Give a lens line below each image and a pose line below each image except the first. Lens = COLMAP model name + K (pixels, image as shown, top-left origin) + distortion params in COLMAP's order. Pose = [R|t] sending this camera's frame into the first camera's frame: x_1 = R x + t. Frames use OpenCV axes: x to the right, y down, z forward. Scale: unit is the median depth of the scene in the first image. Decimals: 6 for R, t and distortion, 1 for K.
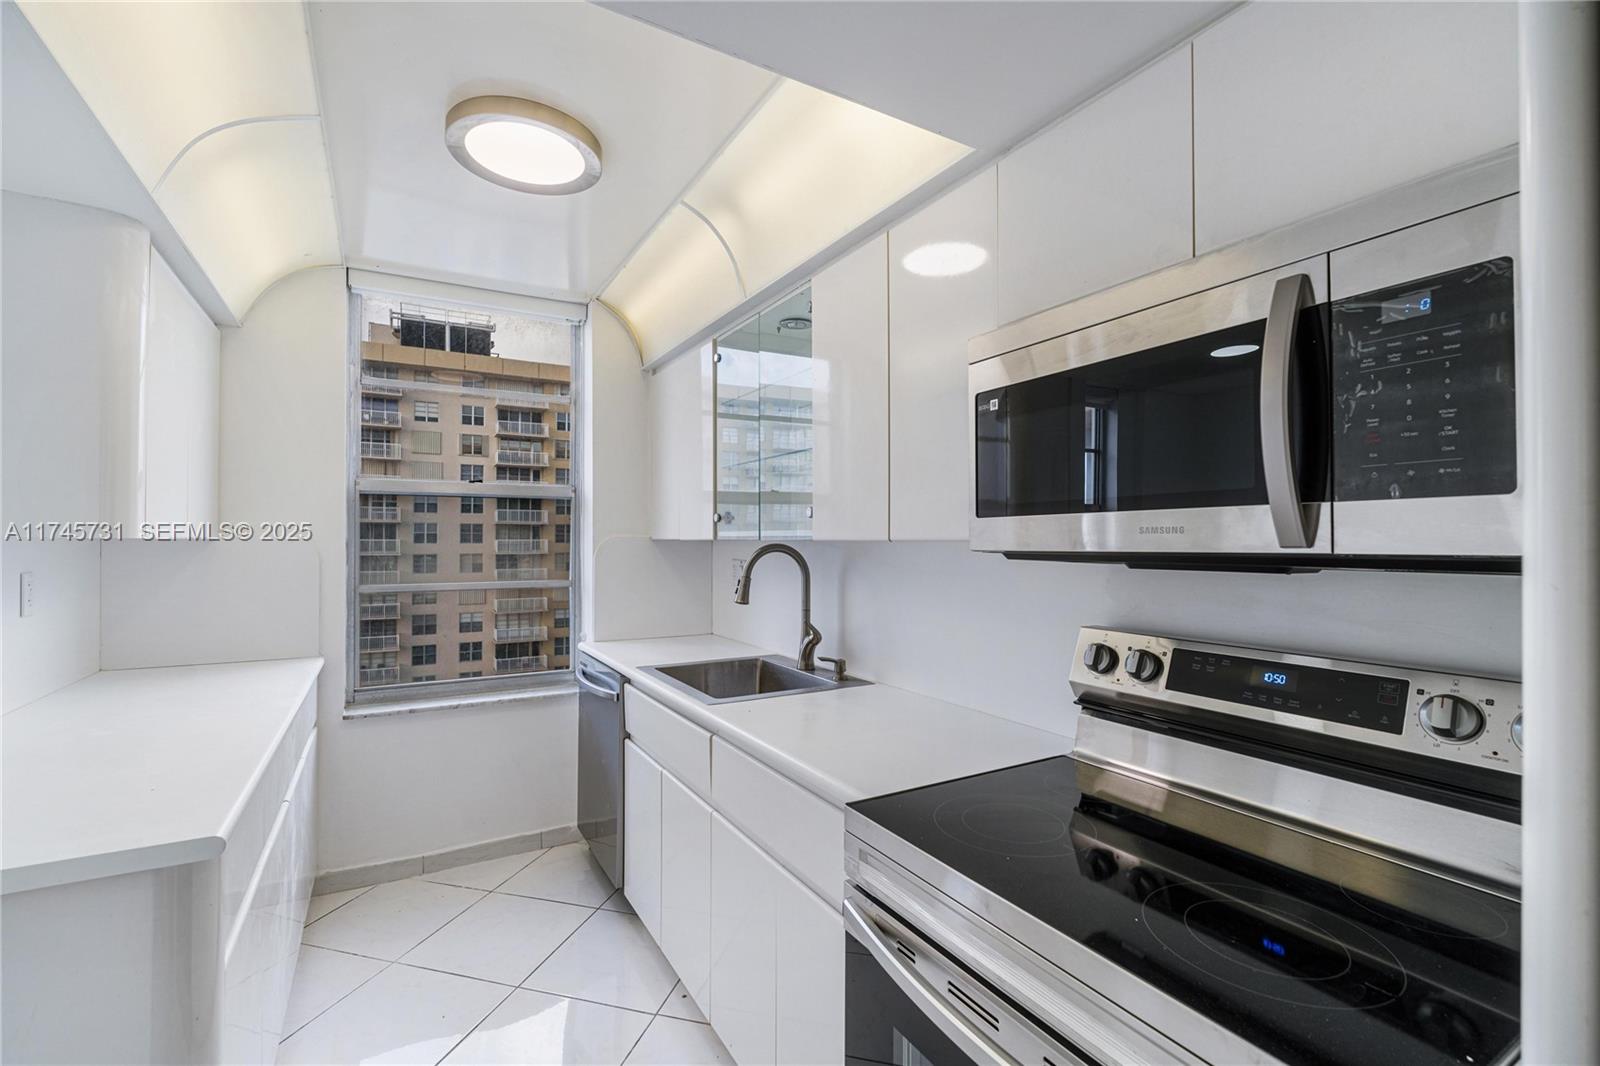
lens RADIAL K [[706.8, 0, 796.1], [0, 706.8, 535.4], [0, 0, 1]] dist [-0.000543, -0.000655]
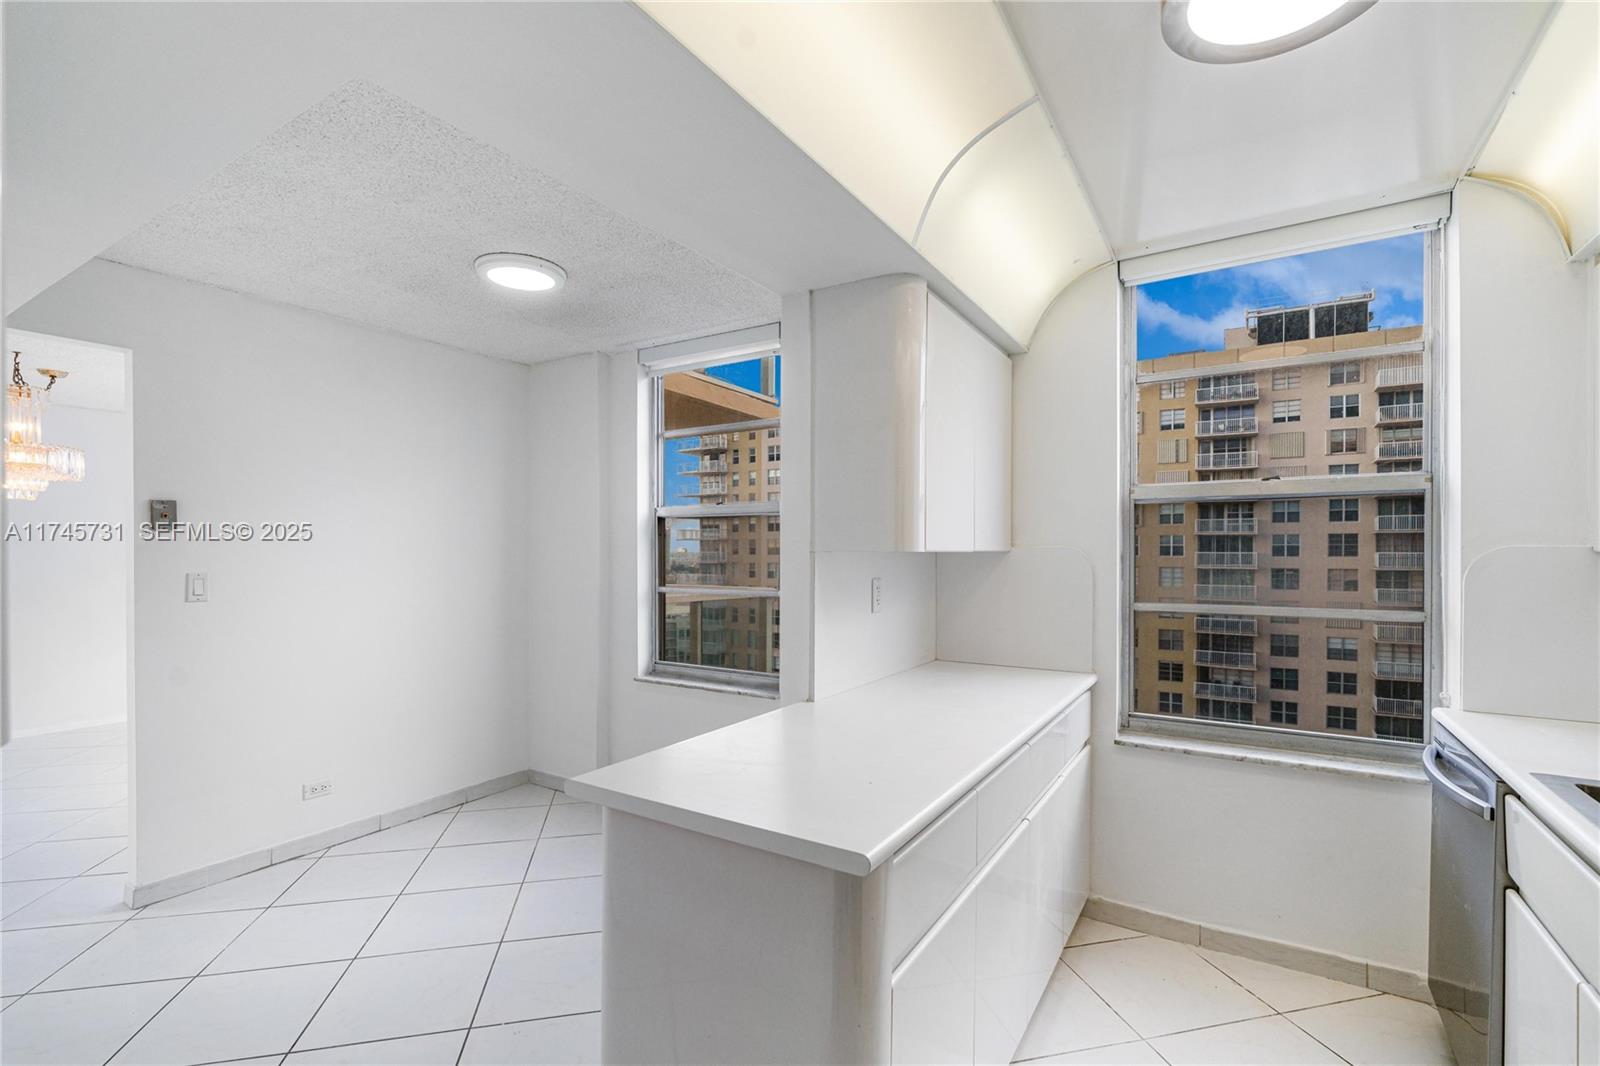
lens RADIAL K [[724.4, 0, 797.1], [0, 724.4, 557.1], [0, 0, 1]] dist [-0.002117, -0.000385]
pose [[0.471511, 0.004365, -0.881849, 0.009580], [0.006538, 0.999943, 0.008446, 0.001088], [0.881836, -0.009748, 0.471456, 0.179369]]
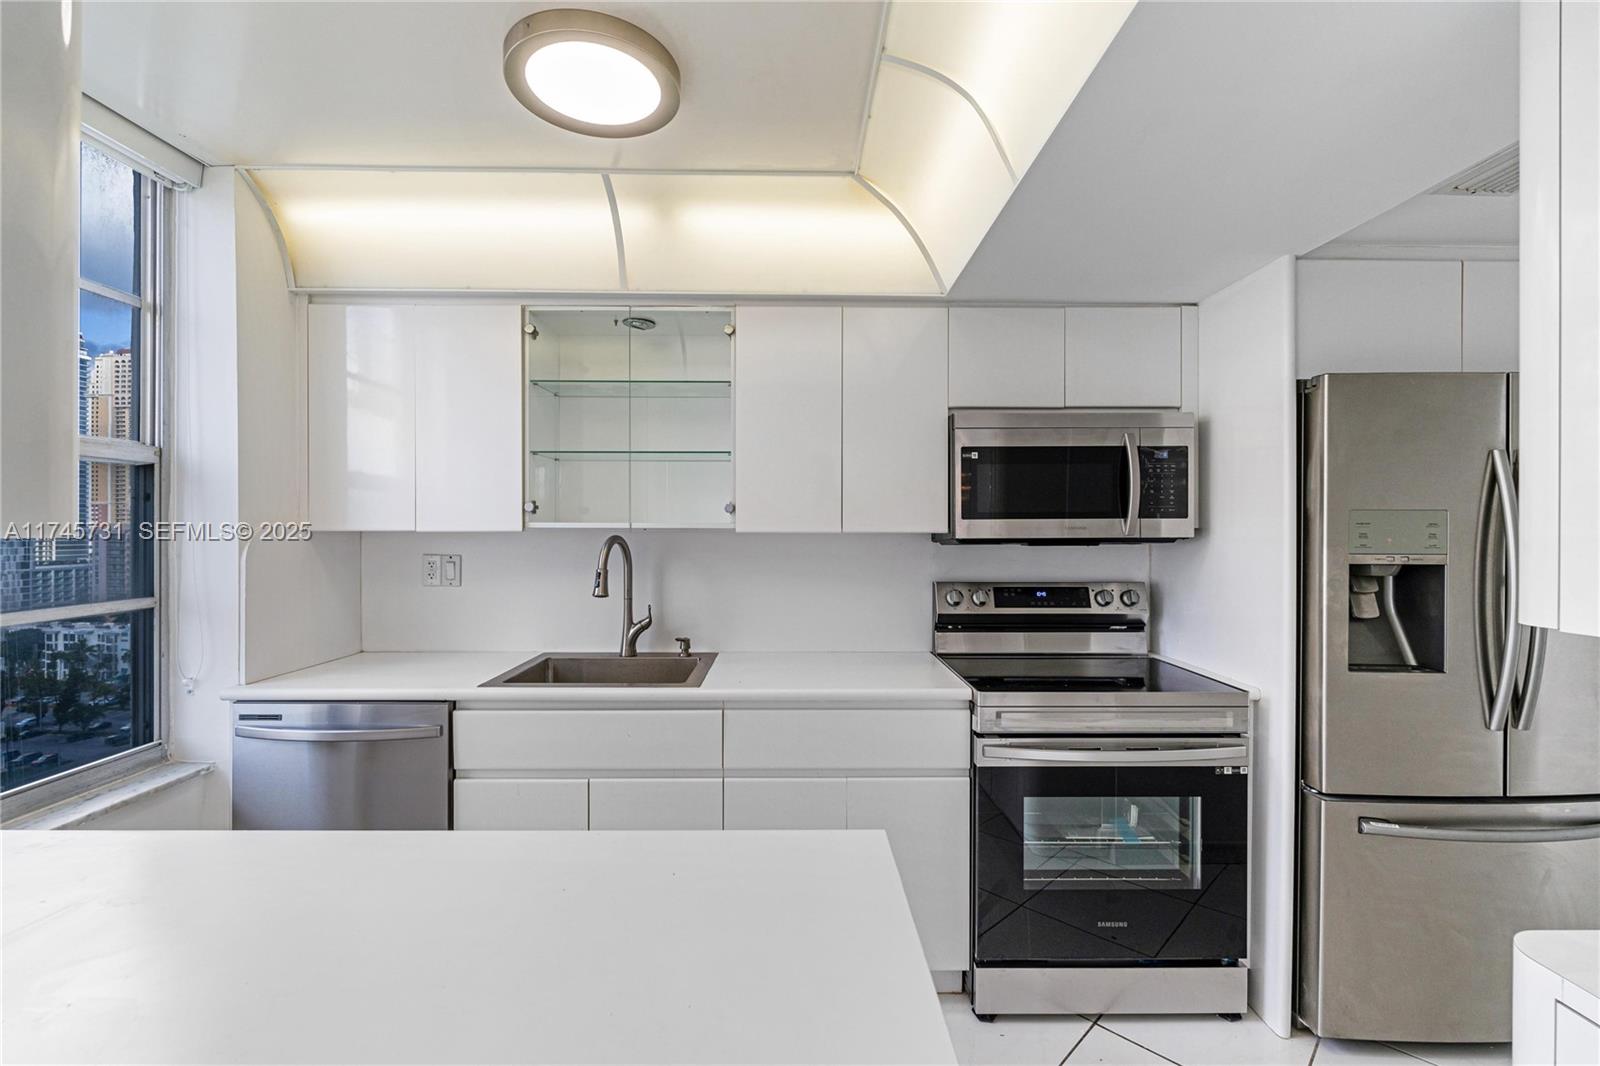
lens RADIAL K [[706.8, 0, 796.1], [0, 706.8, 535.4], [0, 0, 1]] dist [-0.000543, -0.000655]
pose [[0.486560, -0.006807, 0.873621, -0.709882], [-0.006404, 0.999915, 0.011357, -0.001698], [-0.873624, -0.011121, 0.486475, 0.256225]]
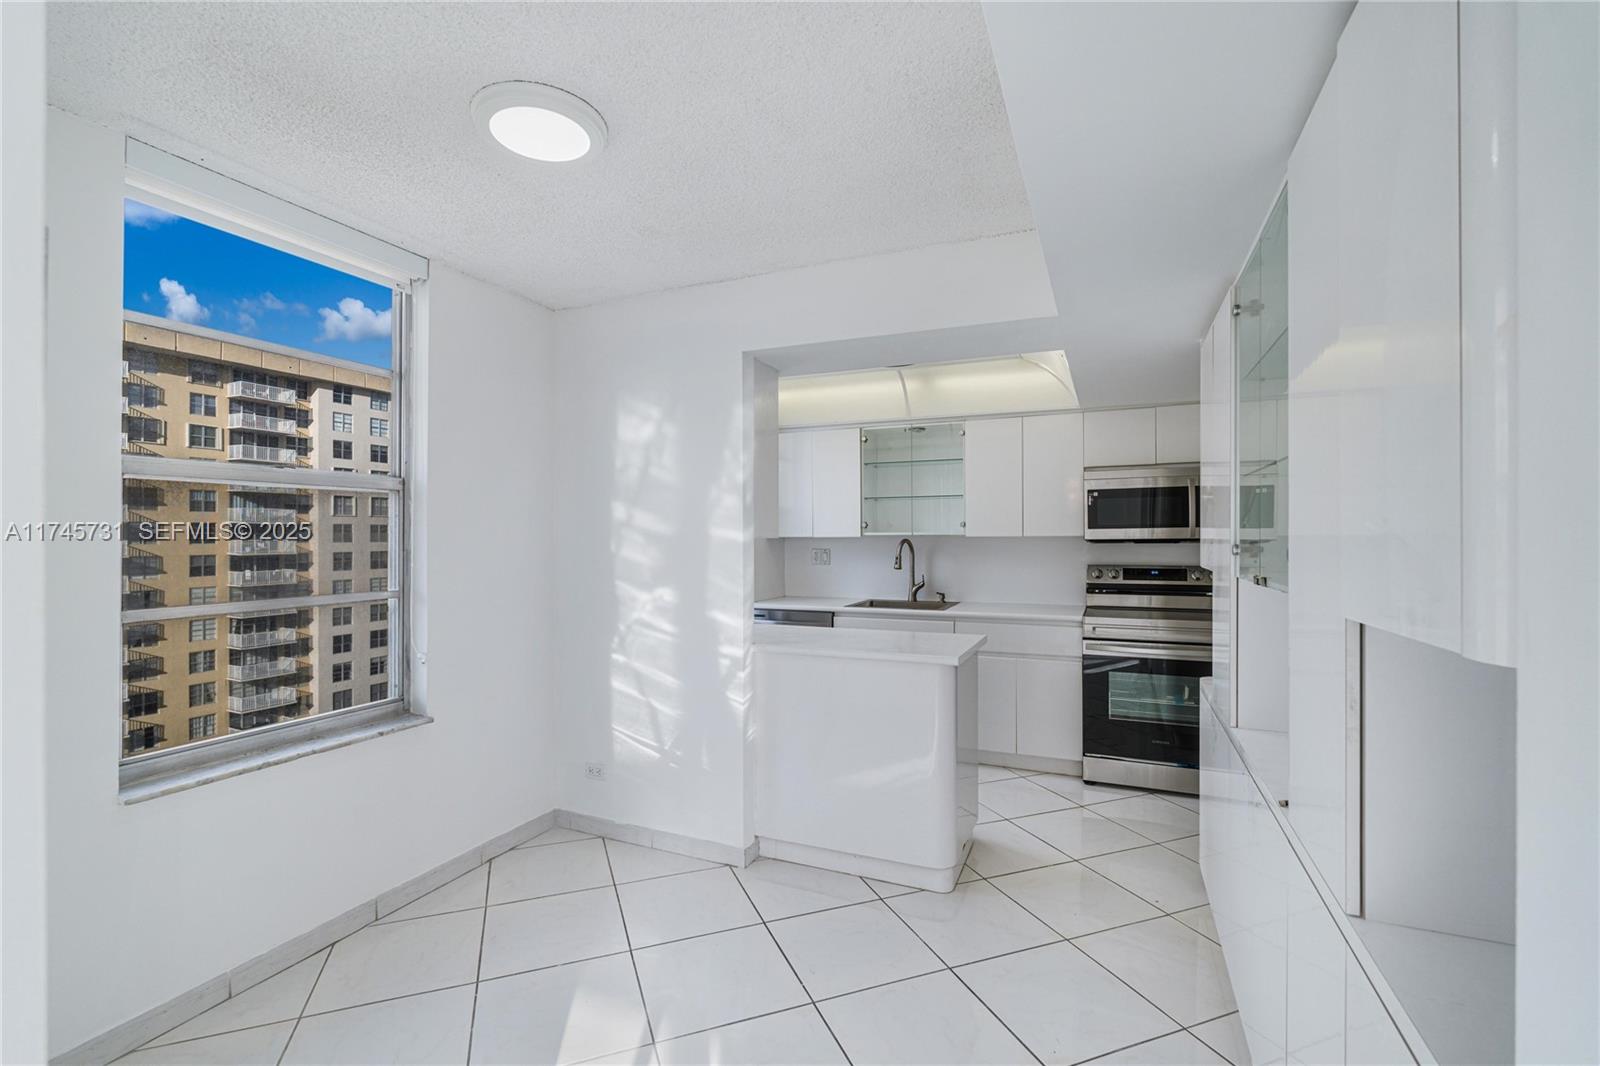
lens RADIAL K [[706.8, 0, 796.1], [0, 706.8, 535.4], [0, 0, 1]] dist [-0.000543, -0.000655]
pose [[0.801516, -0.005200, 0.597951, -1.321484], [0.003251, 0.999985, 0.004338, -0.007015], [-0.597965, -0.001533, 0.801521, -0.368453]]
